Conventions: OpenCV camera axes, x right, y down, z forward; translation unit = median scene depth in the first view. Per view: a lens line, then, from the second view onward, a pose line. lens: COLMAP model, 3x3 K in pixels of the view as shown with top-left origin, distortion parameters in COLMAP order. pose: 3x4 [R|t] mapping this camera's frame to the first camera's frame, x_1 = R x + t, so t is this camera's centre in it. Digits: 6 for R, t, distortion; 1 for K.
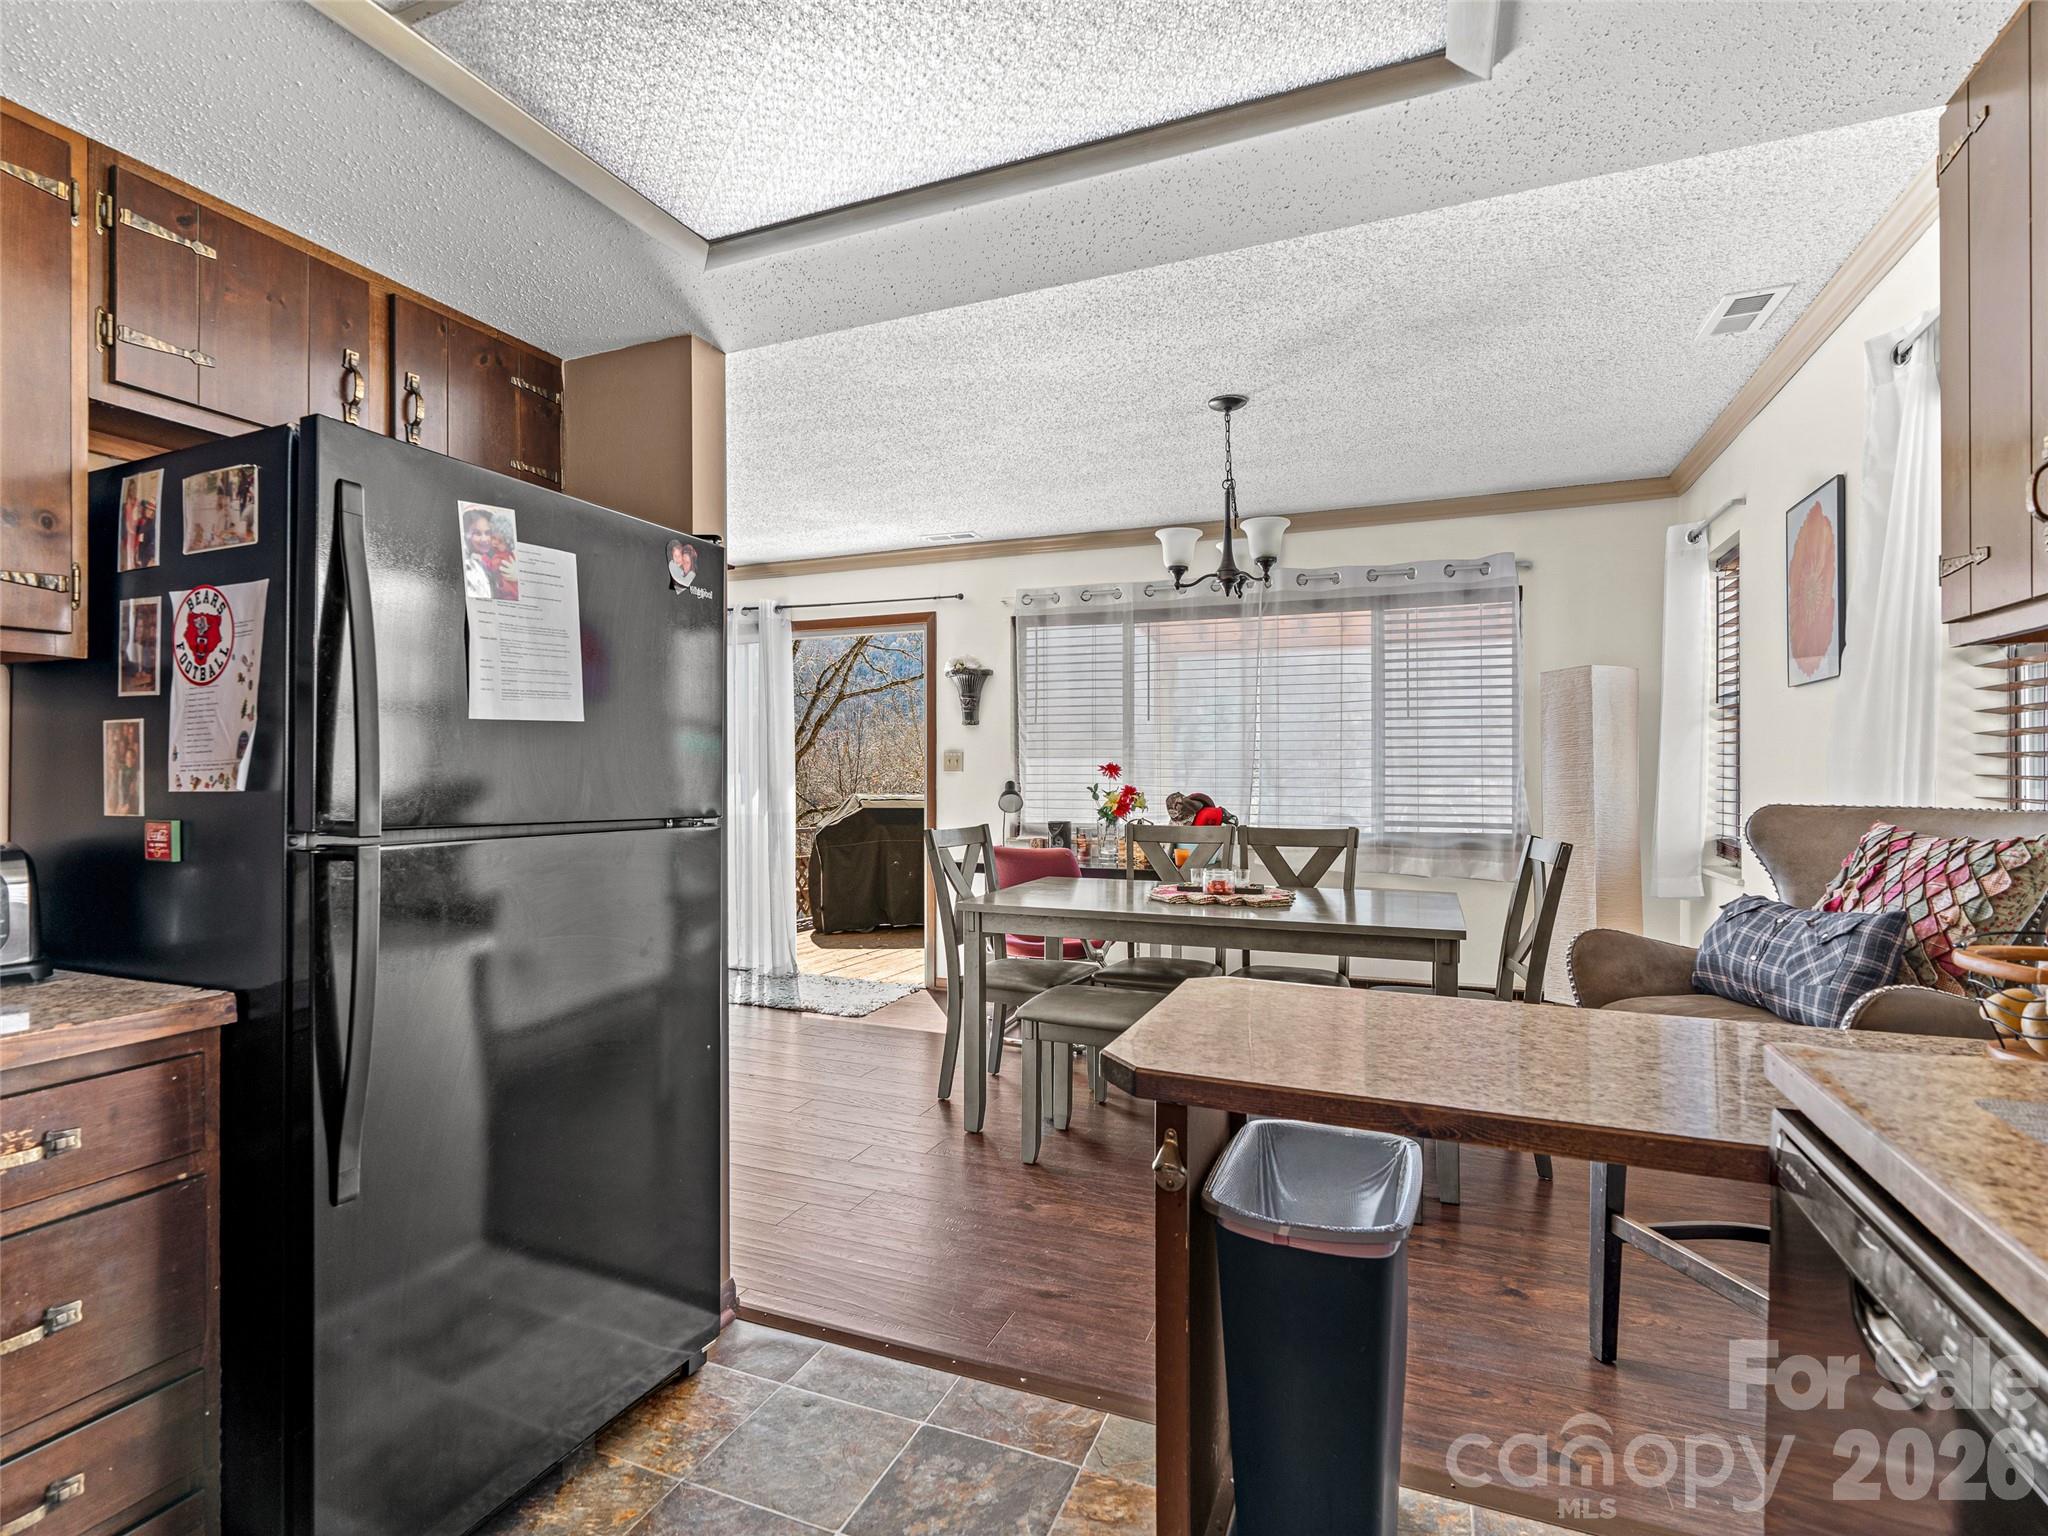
lens RADIAL K [[973.6, 0, 1024.0], [0, 973.6, 768.0], [0, 0, 1]] dist [-0.002390, 0.000017]
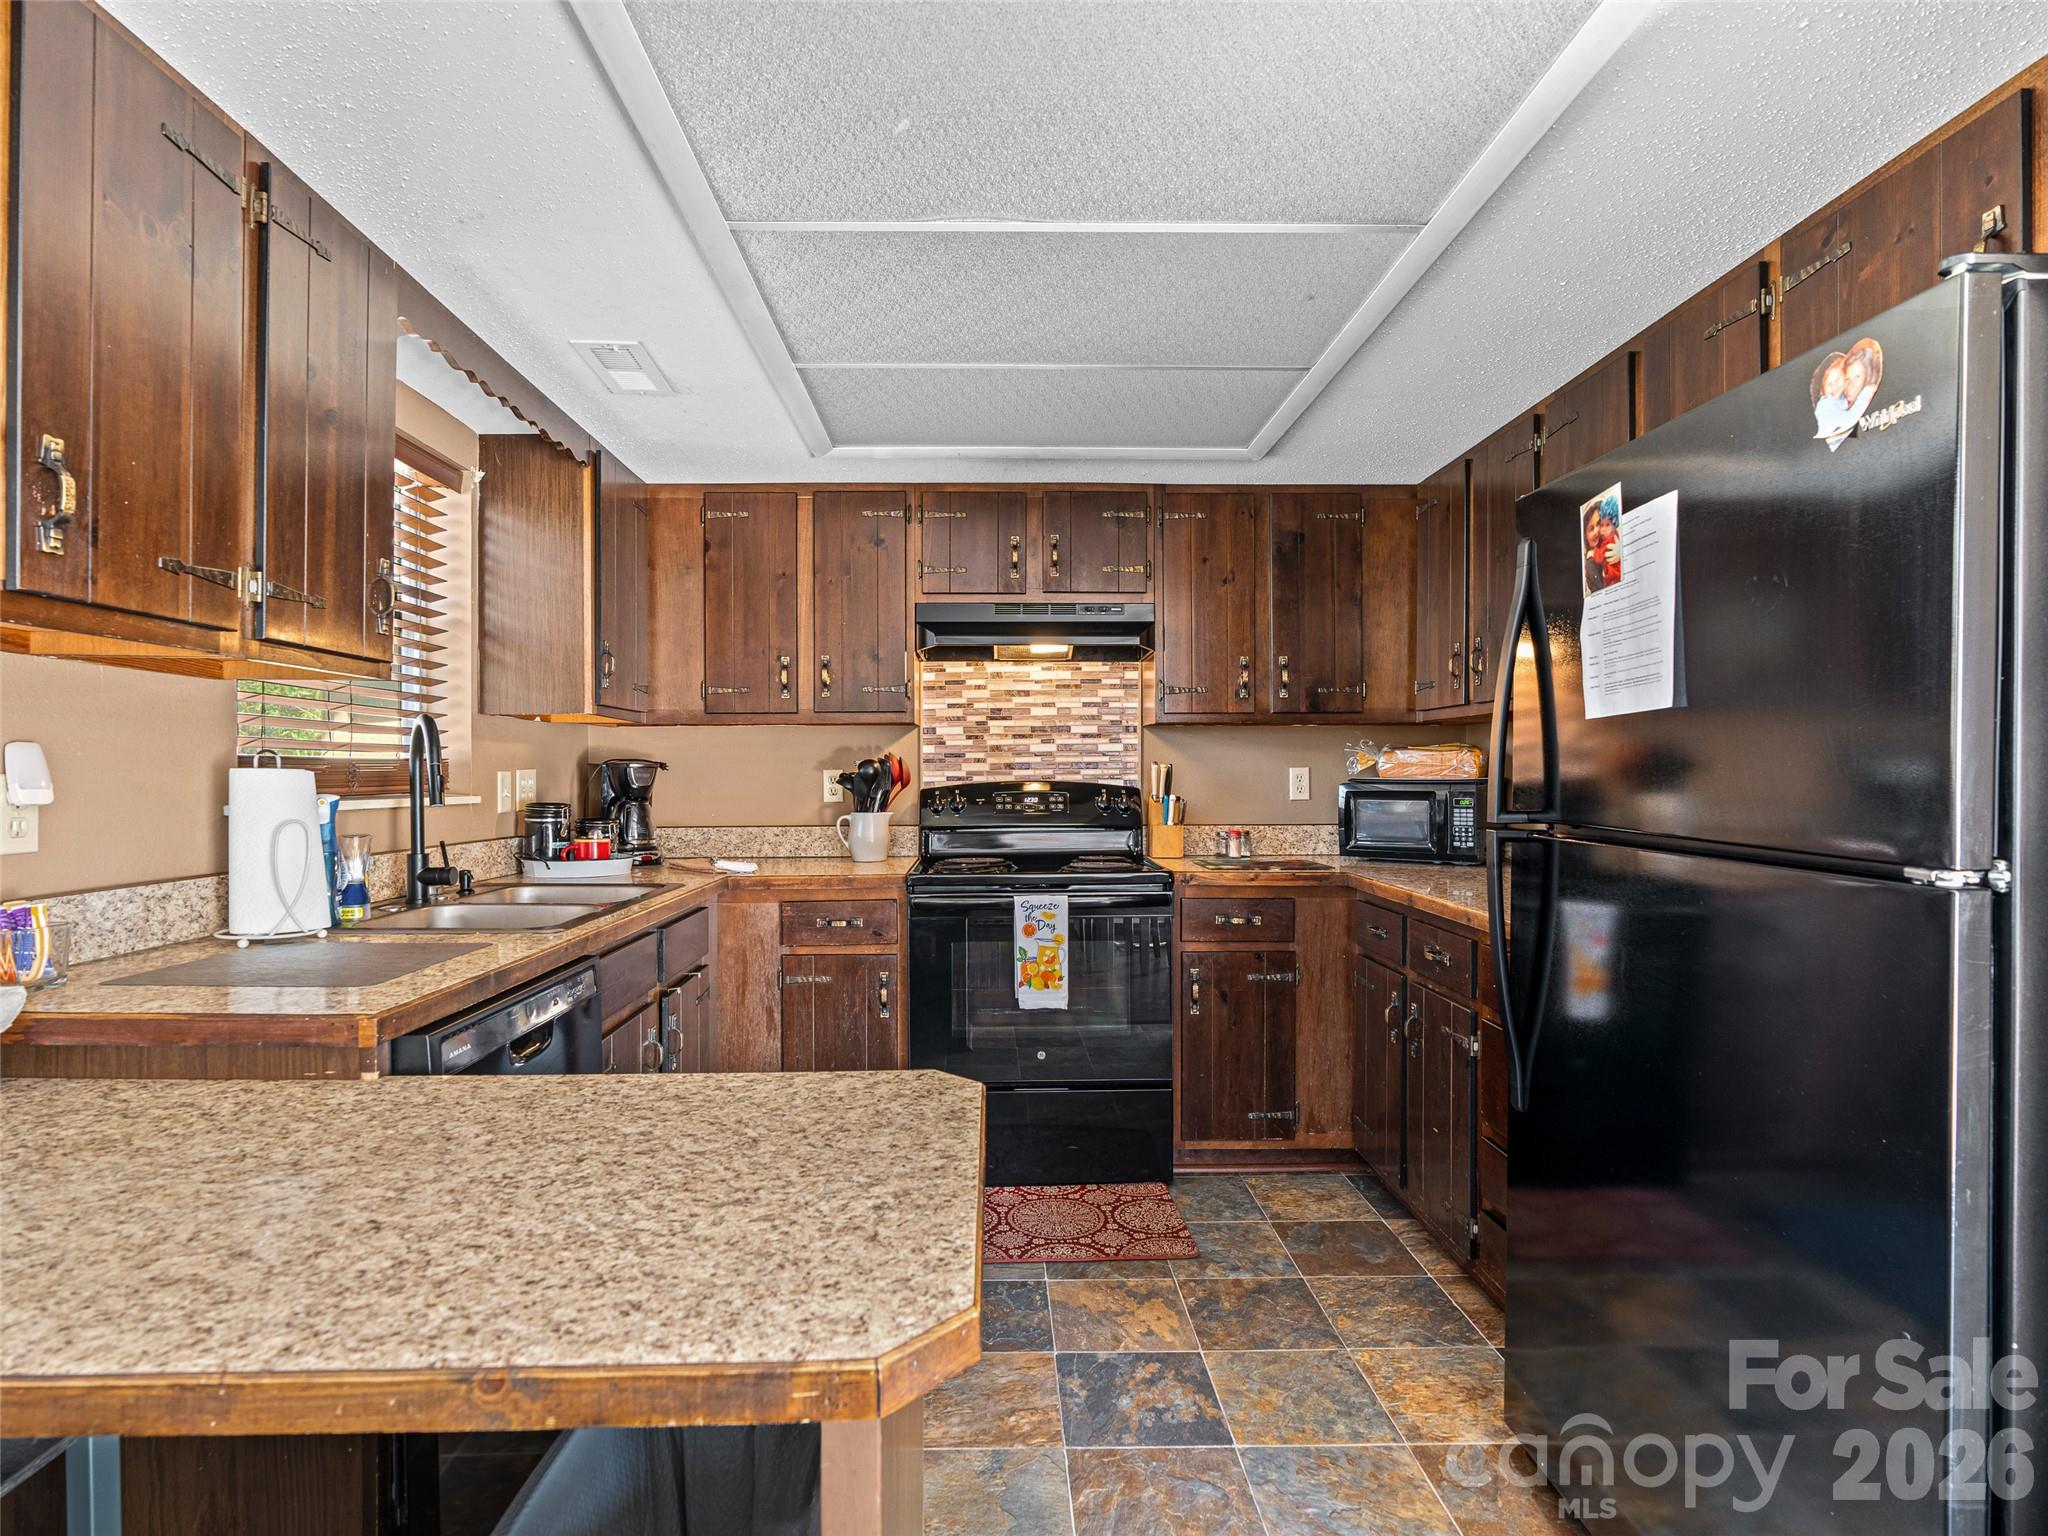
lens RADIAL K [[1030.4, 0, 1024.0], [0, 1030.4, 768.0], [0, 0, 1]] dist [-0.009645, 0.000653]
pose [[-0.916199, 0.006501, -0.400671, 0.416021], [0.010302, 0.999920, -0.007334, 0.003363], [0.400591, -0.010848, -0.916193, 1.843794]]
